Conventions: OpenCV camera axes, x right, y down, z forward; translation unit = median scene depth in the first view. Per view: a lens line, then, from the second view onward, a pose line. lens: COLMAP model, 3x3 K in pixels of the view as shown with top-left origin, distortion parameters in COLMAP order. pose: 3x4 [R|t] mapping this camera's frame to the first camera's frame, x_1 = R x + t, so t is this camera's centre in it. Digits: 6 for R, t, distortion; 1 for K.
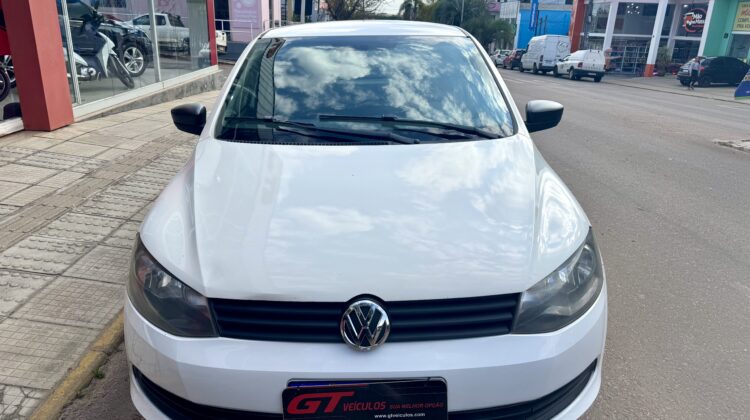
lens RADIAL K [[561.4, 0, 375.0], [0, 561.4, 210.0], [0, 0, 1]] dist [-0.051433, -0.000243]
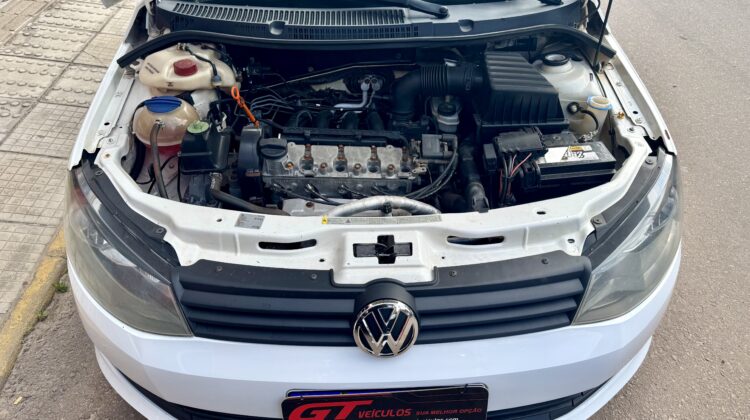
lens RADIAL K [[568.5, 0, 375.0], [0, 568.5, 210.0], [0, 0, 1]] dist [-0.029238, 0.000946]
pose [[0.999596, -0.012527, 0.025521, -0.027740], [0.002174, 0.928740, 0.370727, -0.125831], [-0.028347, -0.370521, 0.928391, 0.192439]]
